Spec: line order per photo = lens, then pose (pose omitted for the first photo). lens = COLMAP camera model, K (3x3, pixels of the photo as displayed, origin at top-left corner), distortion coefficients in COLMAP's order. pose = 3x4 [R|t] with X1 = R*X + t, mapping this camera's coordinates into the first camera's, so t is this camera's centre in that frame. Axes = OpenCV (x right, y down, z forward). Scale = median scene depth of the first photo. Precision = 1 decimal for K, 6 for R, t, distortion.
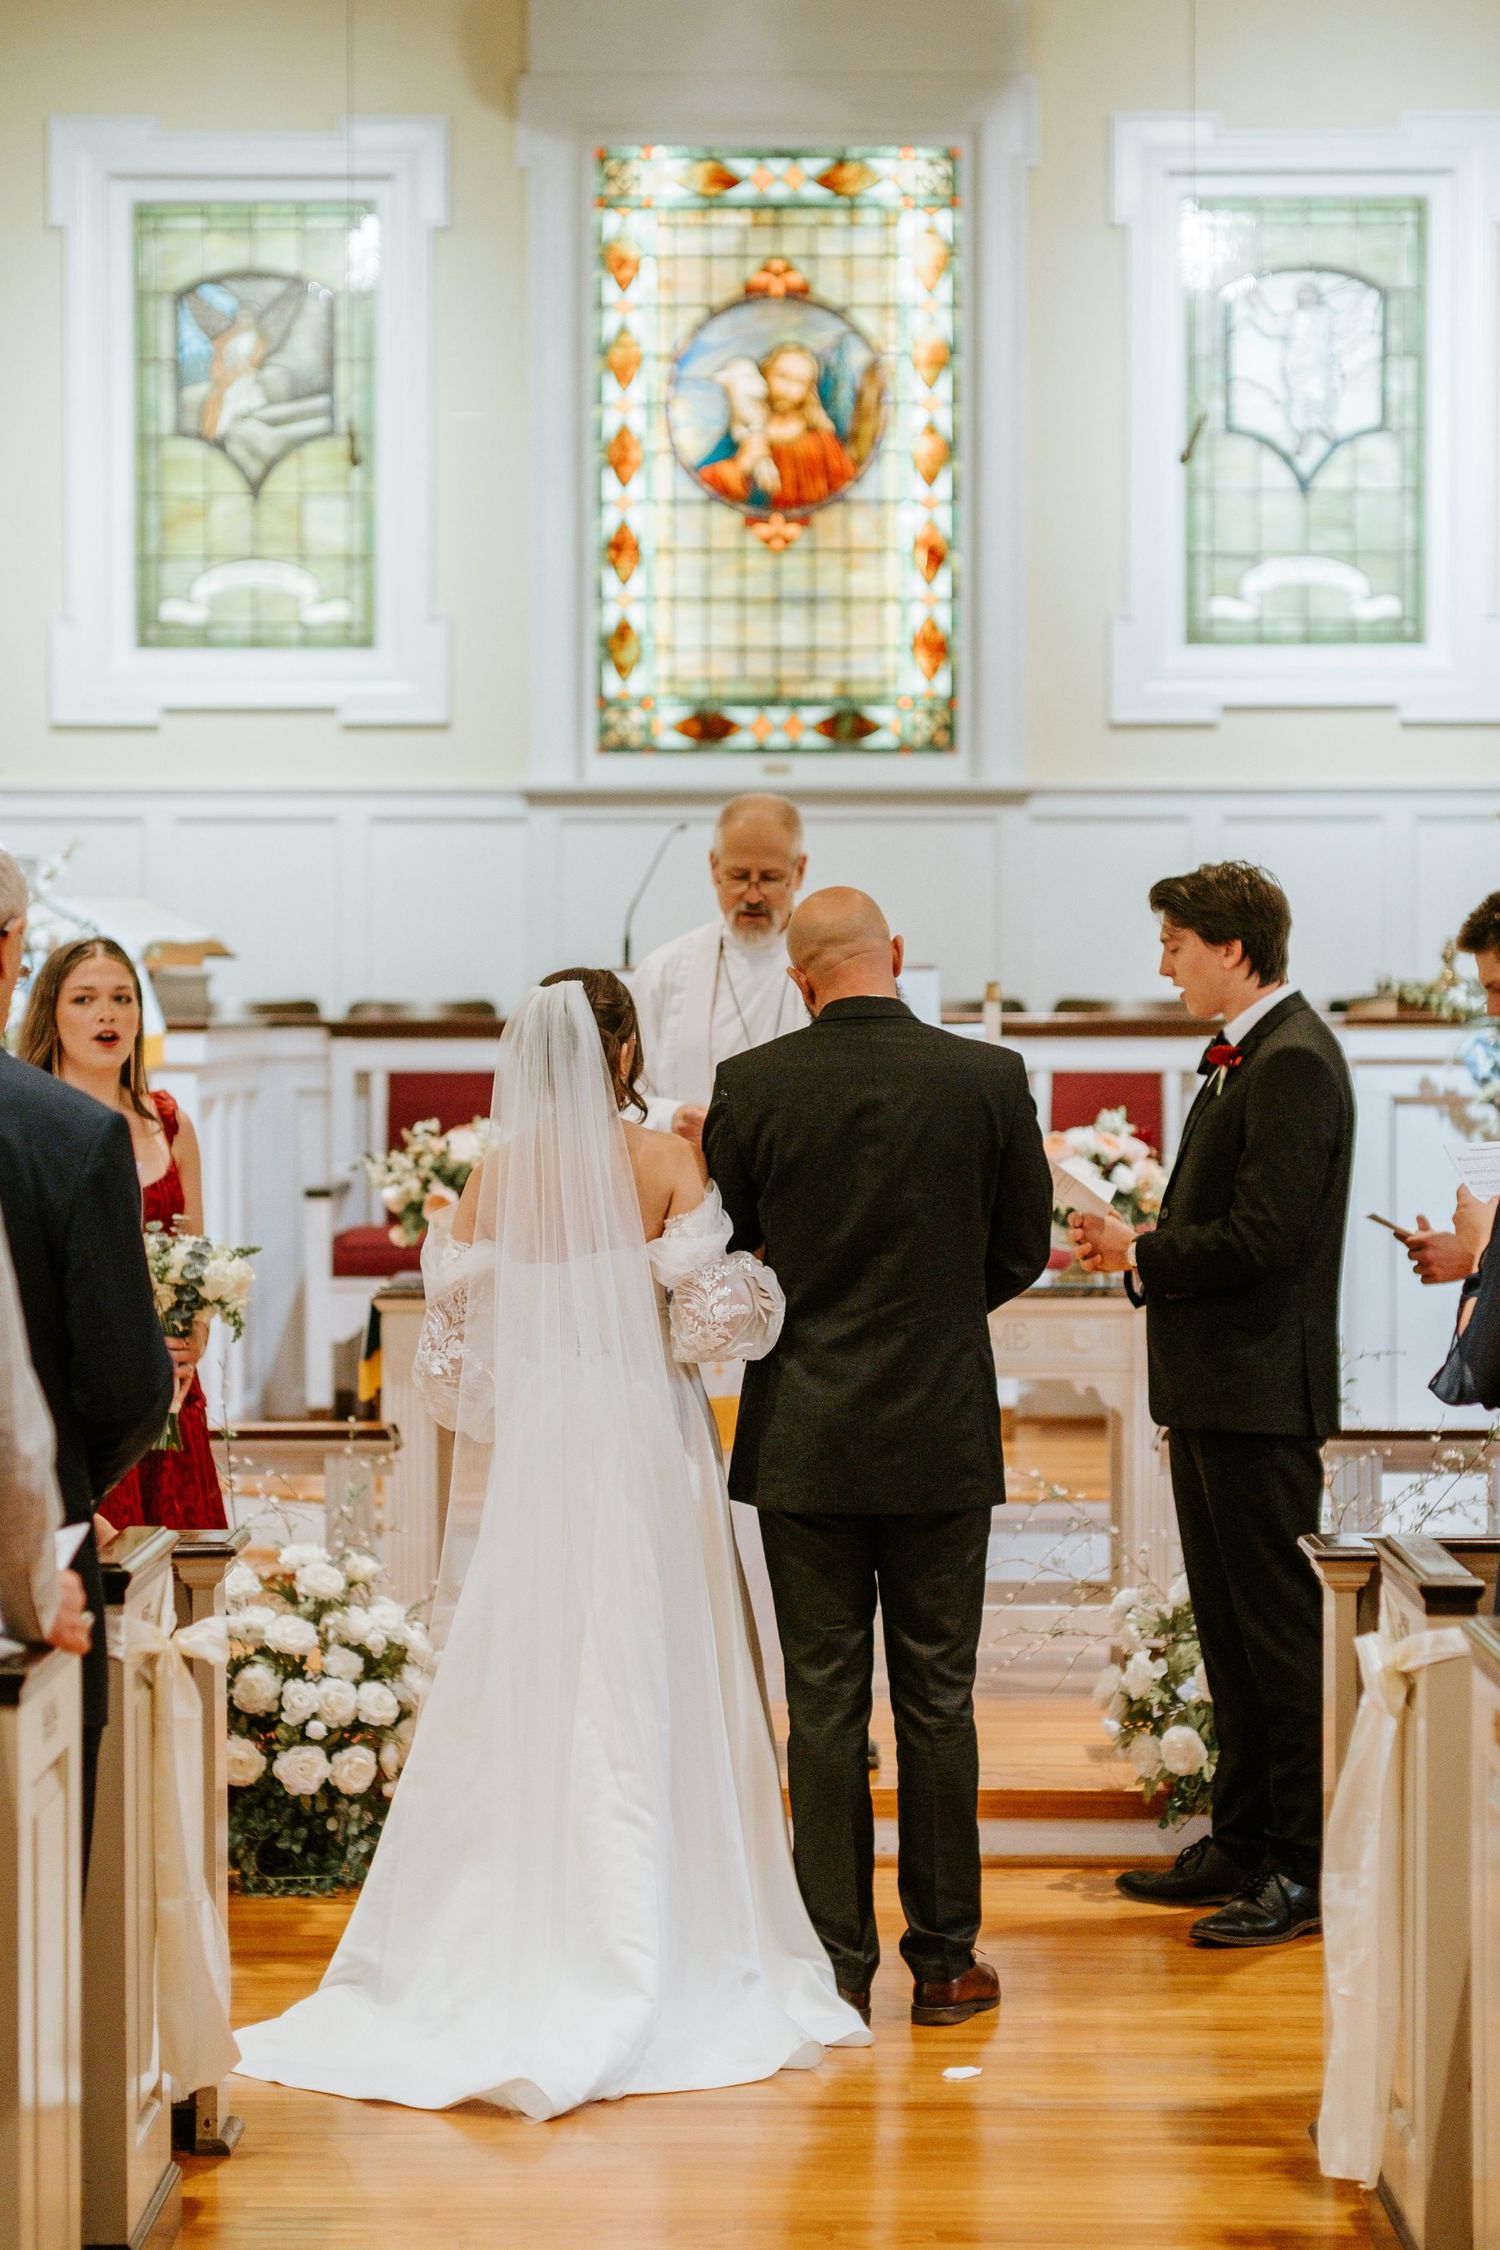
lens RADIAL K [[5154.0, 0, 755.6], [0, 5154.0, 1124.8], [0, 0, 1]] dist [-0.006283, 0.000000]
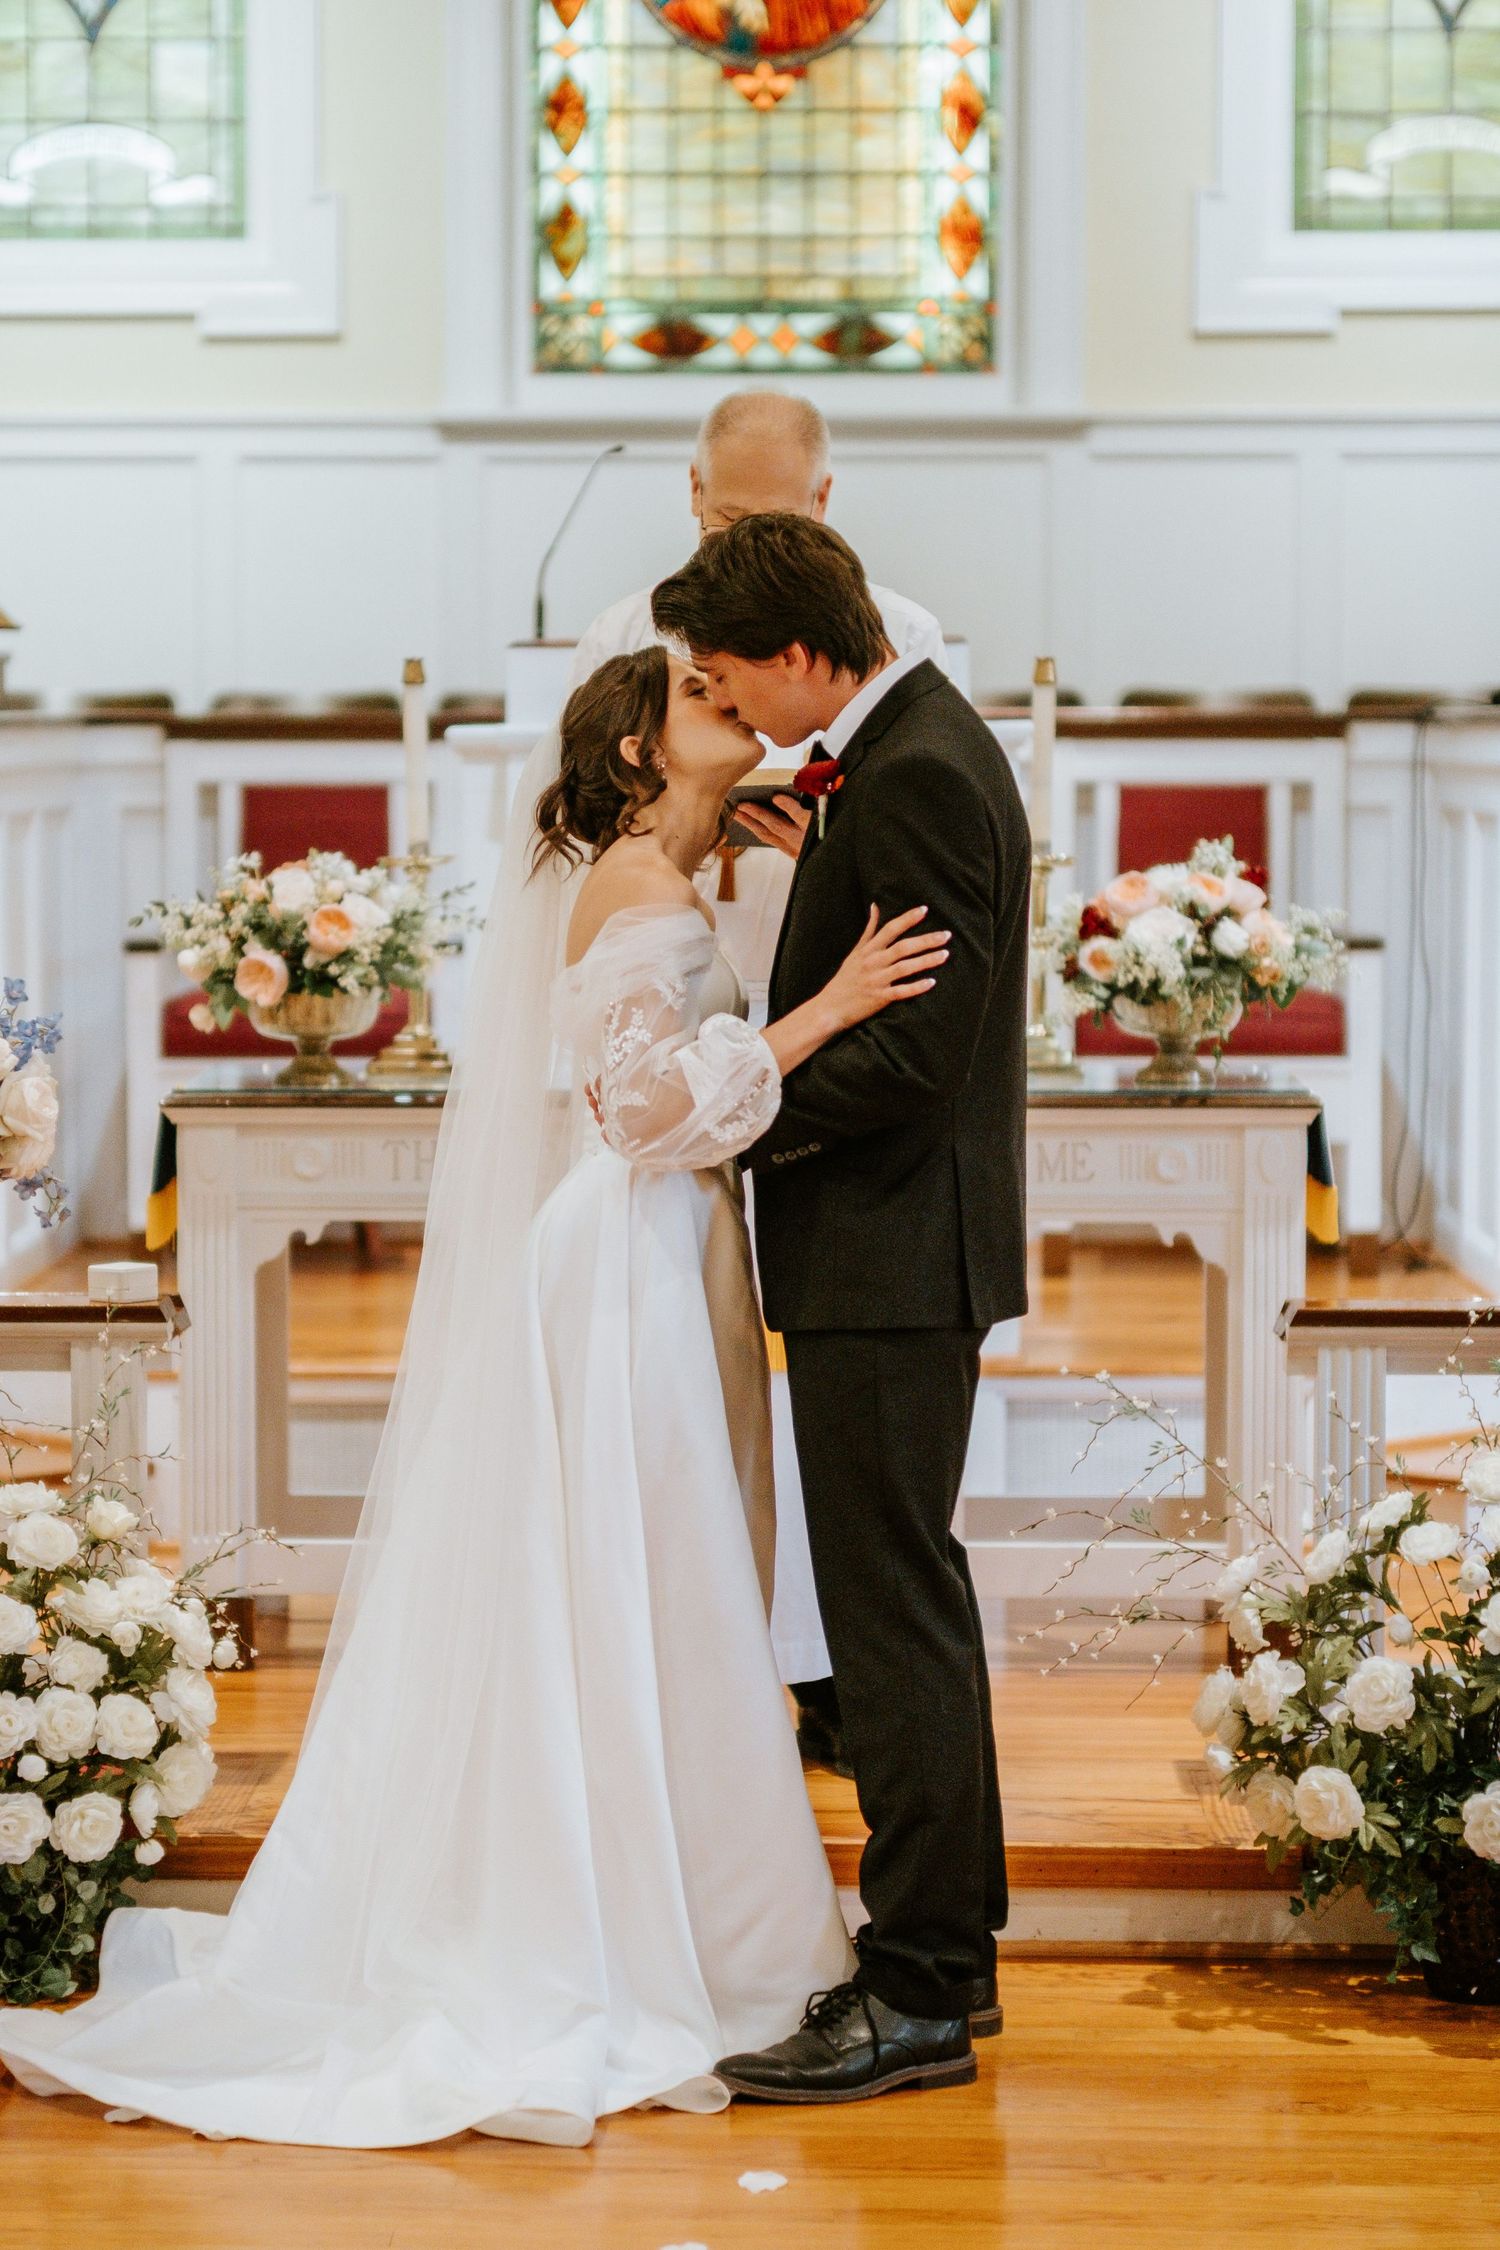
lens RADIAL K [[5154.0, 0, 739.1], [0, 5154.0, 1110.0], [0, 0, 1]] dist [-0.006283, 0.000000]
pose [[0.999944, 0.001761, -0.010482, 0.008974], [-0.001209, 0.998624, 0.052430, -0.002188], [0.010560, -0.052415, 0.998570, 0.224892]]
